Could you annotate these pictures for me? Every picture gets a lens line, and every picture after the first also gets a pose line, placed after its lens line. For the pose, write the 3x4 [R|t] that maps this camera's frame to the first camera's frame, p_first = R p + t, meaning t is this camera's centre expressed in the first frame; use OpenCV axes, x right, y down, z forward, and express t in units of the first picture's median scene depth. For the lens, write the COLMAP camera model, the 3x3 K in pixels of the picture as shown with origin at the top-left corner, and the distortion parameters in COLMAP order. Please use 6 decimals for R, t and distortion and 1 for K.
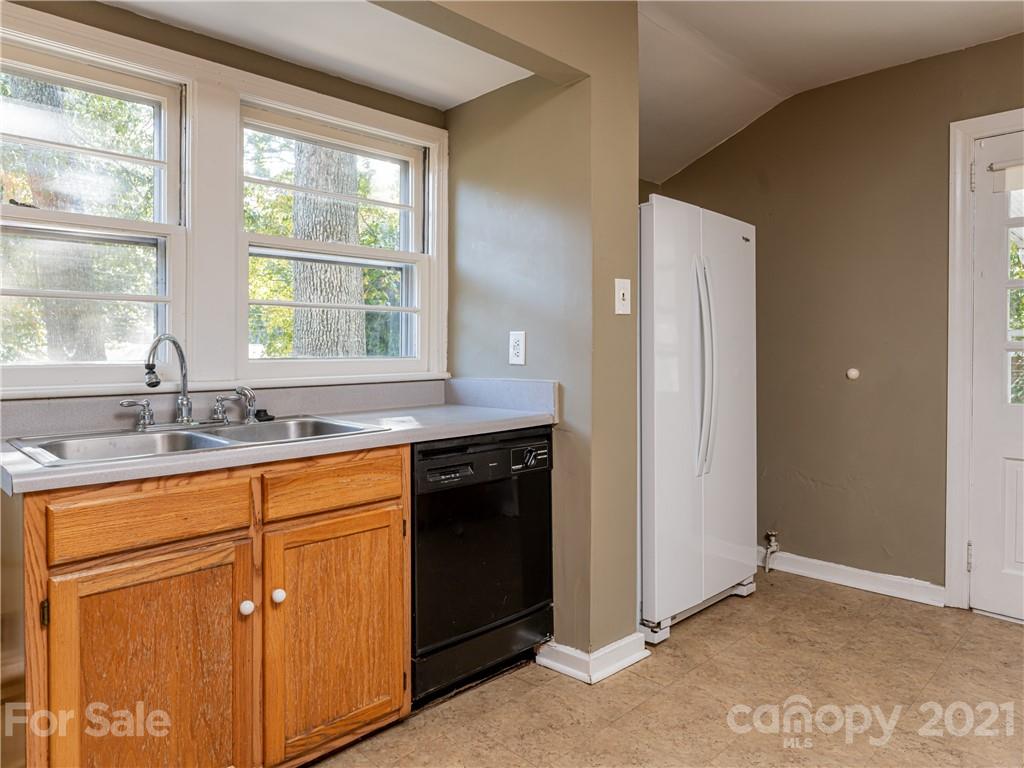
lens RADIAL K [[689.8, 0, 515.2], [0, 689.8, 363.8], [0, 0, 1]] dist [0.000703, -0.001205]
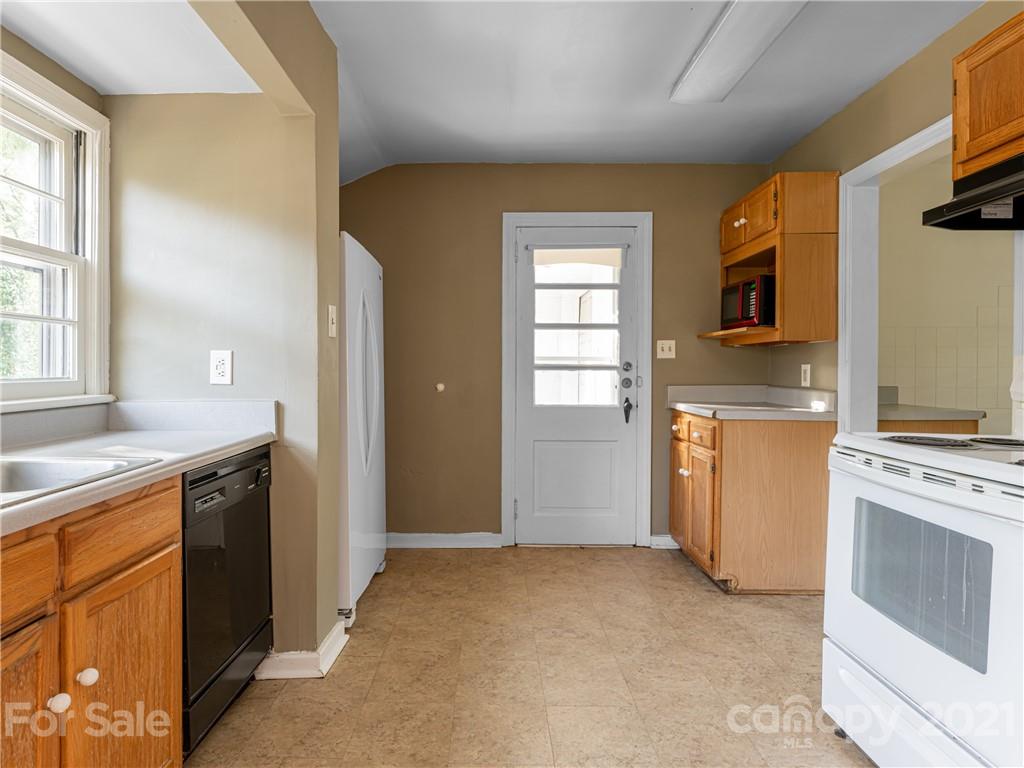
lens RADIAL K [[615.0, 0, 512.0], [0, 615.0, 384.0], [0, 0, 1]] dist [0.001691, 0.001198]
pose [[0.701771, -0.017204, 0.712195, -0.325239], [0.013973, 0.999848, 0.010384, -0.002744], [-0.712266, 0.002664, 0.701905, 0.095839]]
